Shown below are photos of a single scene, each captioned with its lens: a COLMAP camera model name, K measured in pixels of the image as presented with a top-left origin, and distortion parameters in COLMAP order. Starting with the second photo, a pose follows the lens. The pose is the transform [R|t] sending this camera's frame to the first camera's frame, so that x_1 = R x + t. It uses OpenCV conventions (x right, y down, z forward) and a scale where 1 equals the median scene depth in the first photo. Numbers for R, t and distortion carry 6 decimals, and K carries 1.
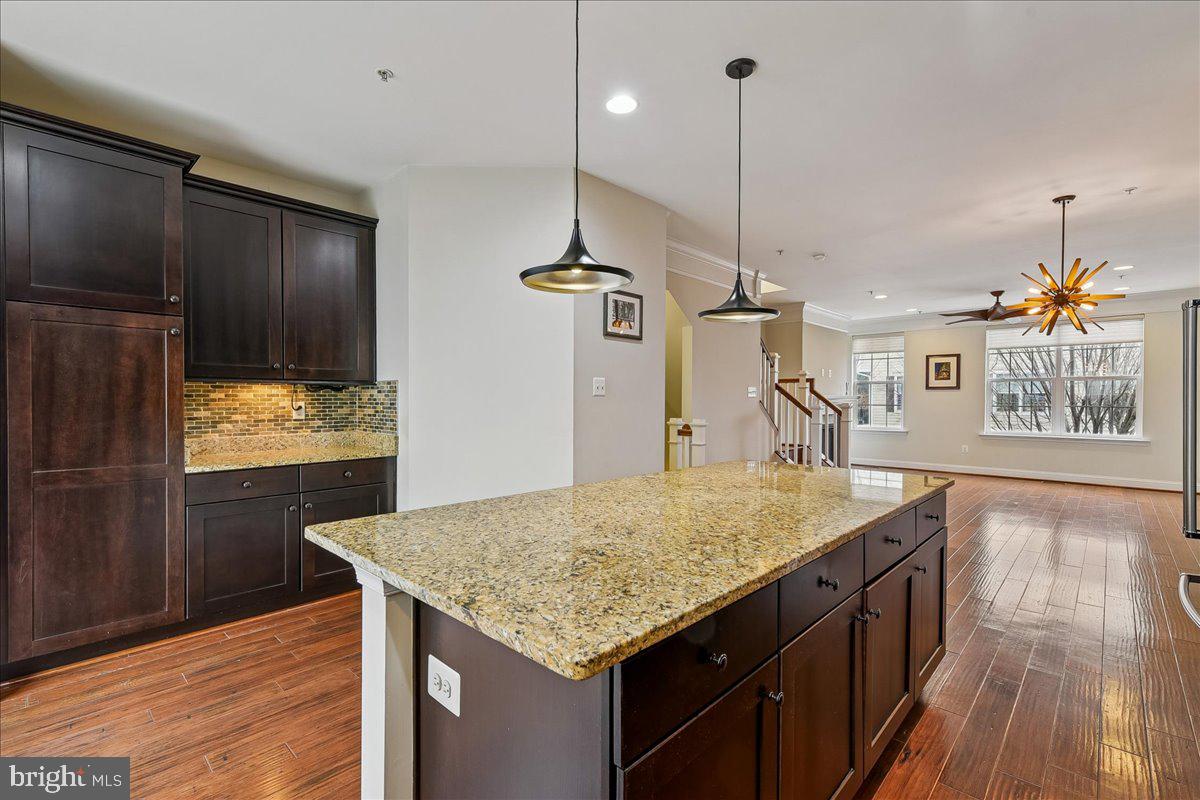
lens RADIAL K [[533.6, 0, 593.3], [0, 533.6, 402.1], [0, 0, 1]] dist [0.008935, 0.000206]
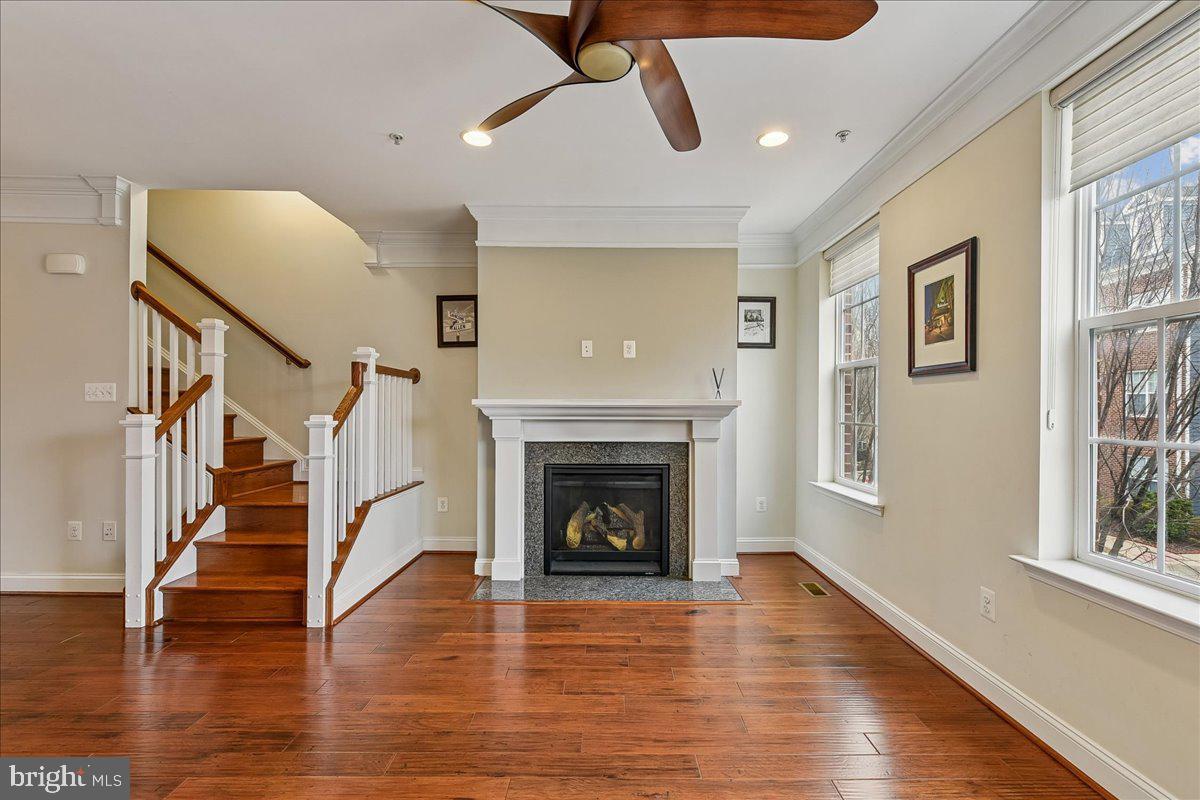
lens RADIAL K [[527.2, 0, 605.1], [0, 527.2, 406.5], [0, 0, 1]] dist [0.007925, 0.000009]
pose [[0.695839, -0.000171, -0.718198, 1.767743], [-0.009054, 0.999918, -0.009010, -0.006650], [0.718141, 0.012772, 0.695781, 1.635859]]
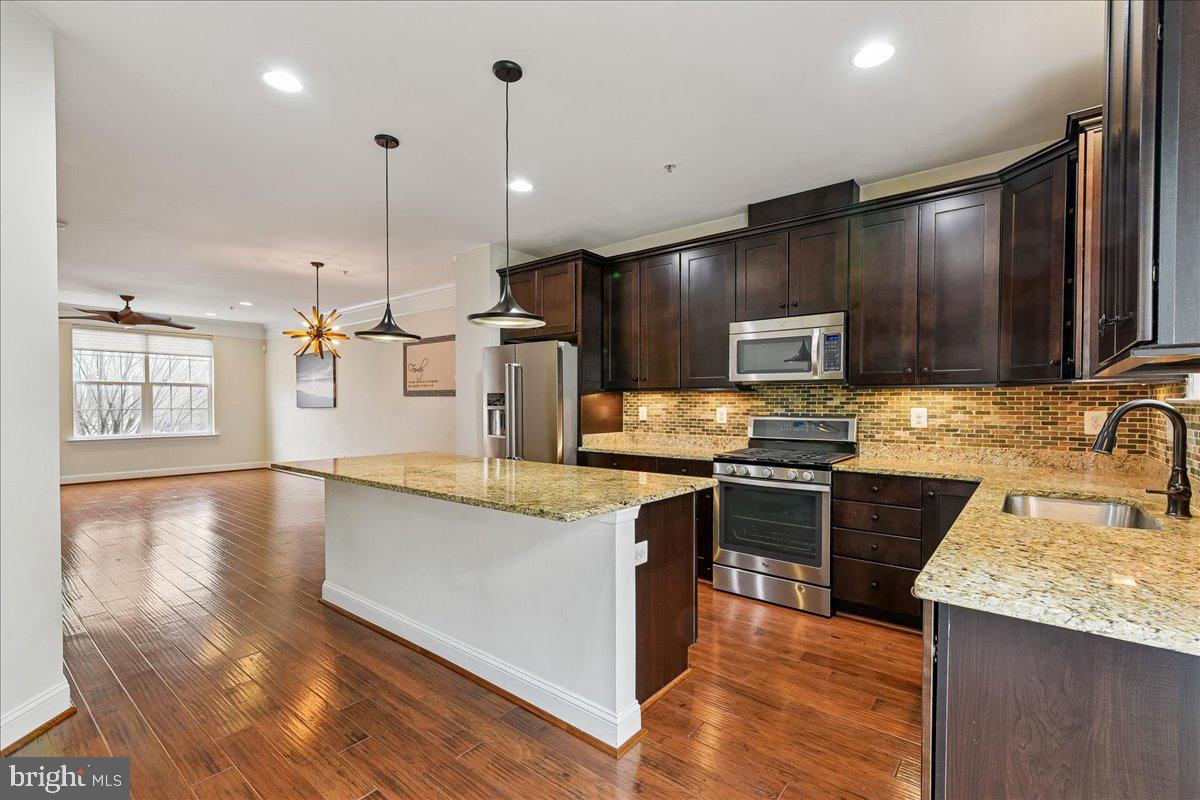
lens RADIAL K [[529.3, 0, 598.2], [0, 529.3, 410.3], [0, 0, 1]] dist [0.011583, -0.000273]
pose [[-0.084594, -0.014755, 0.996306, -0.641585], [0.004716, 0.999873, 0.015208, -0.003136], [-0.996404, 0.005985, -0.084513, 0.390291]]
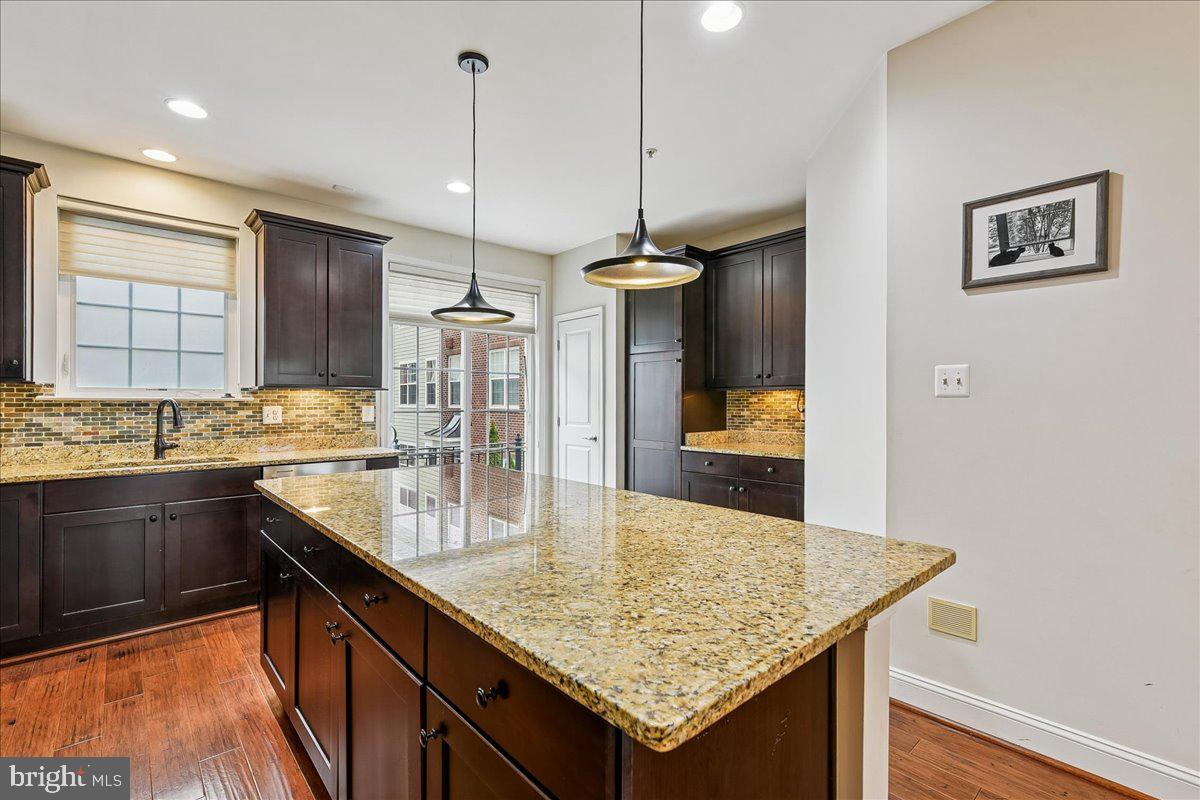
lens RADIAL K [[537.6, 0, 601.6], [0, 537.6, 401.6], [0, 0, 1]] dist [0.006040, -0.000037]
pose [[-0.073846, -0.002386, -0.997267, 0.599340], [-0.008016, 0.999966, -0.001799, -0.002273], [0.997237, 0.007861, -0.073863, 0.639888]]
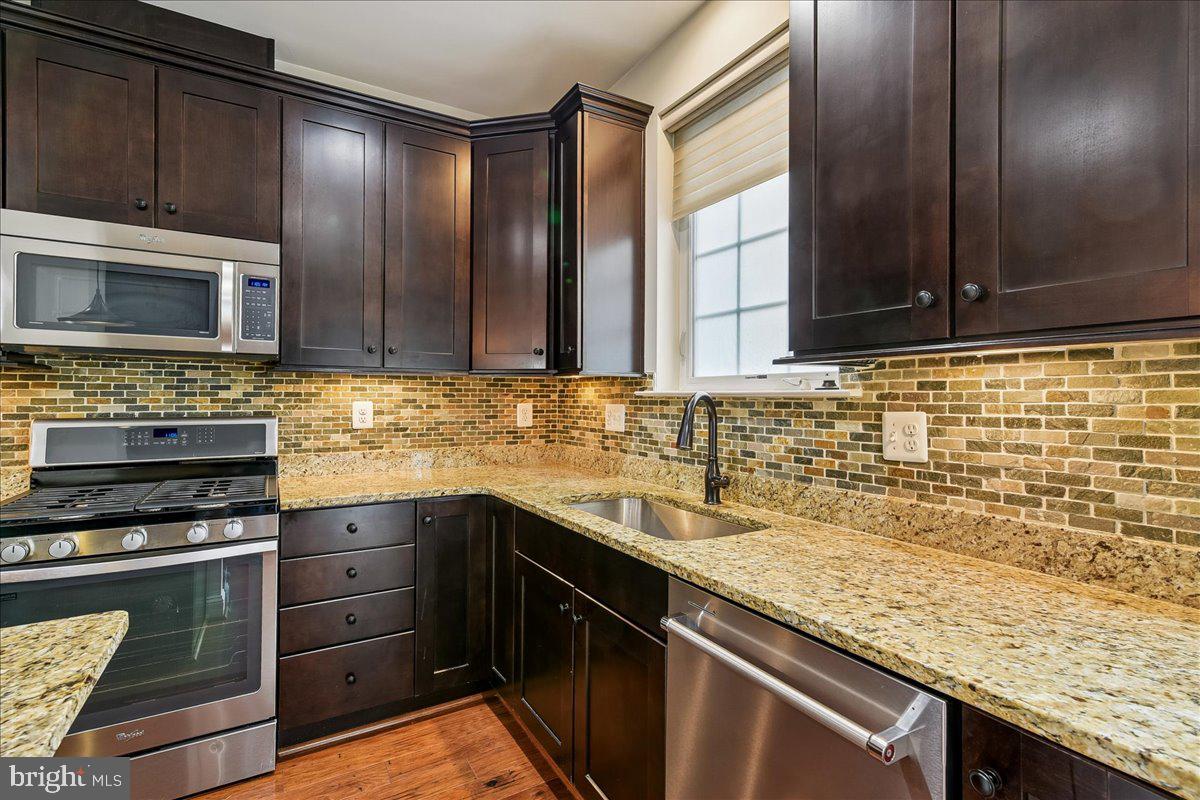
lens RADIAL K [[561.8, 0, 601.4], [0, 561.8, 395.7], [0, 0, 1]] dist [0.004450, 0.000934]
pose [[-0.963893, -0.004930, 0.266245, -0.266599], [-0.003711, 0.999980, 0.005081, -0.002719], [-0.266265, 0.003910, -0.963892, 0.368397]]
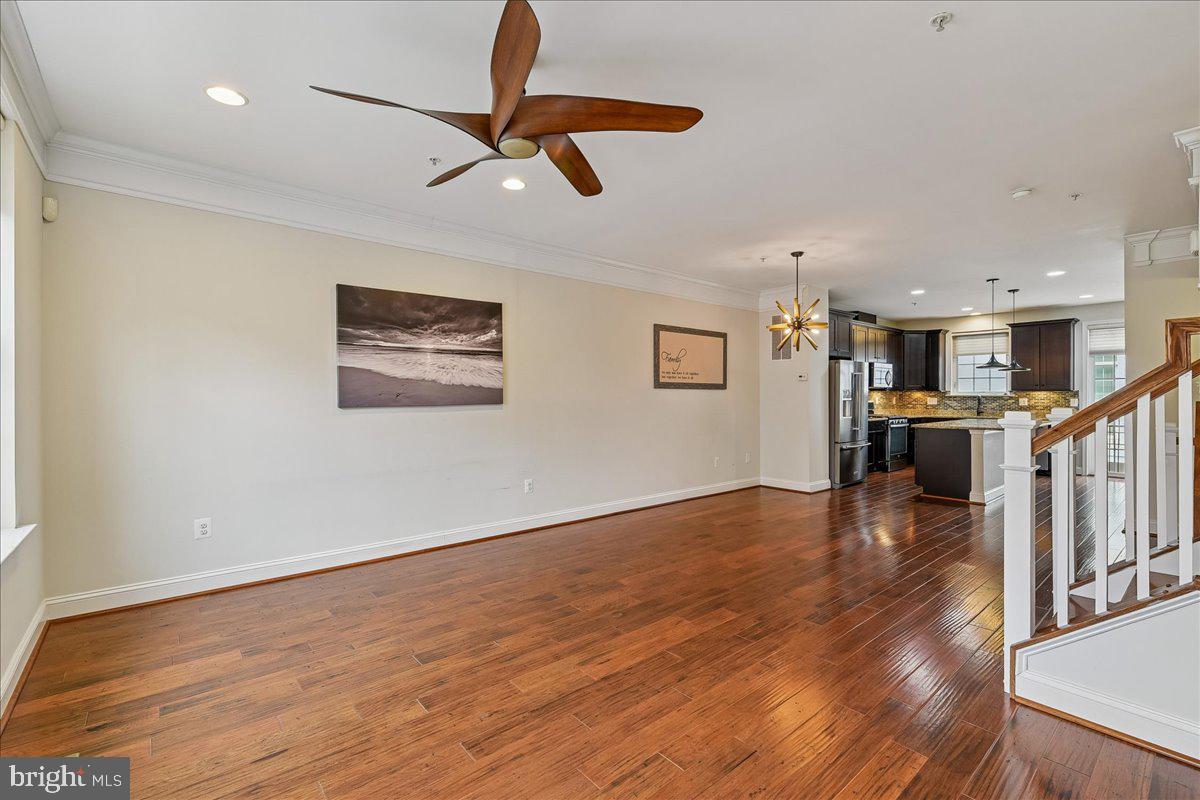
lens RADIAL K [[526.9, 0, 601.6], [0, 526.9, 394.5], [0, 0, 1]] dist [0.003476, -0.000056]
pose [[-0.994862, -0.002883, 0.101197, 1.298148], [-0.002303, 0.999980, 0.005842, -0.017500], [-0.101211, 0.005579, -0.994849, 2.527756]]
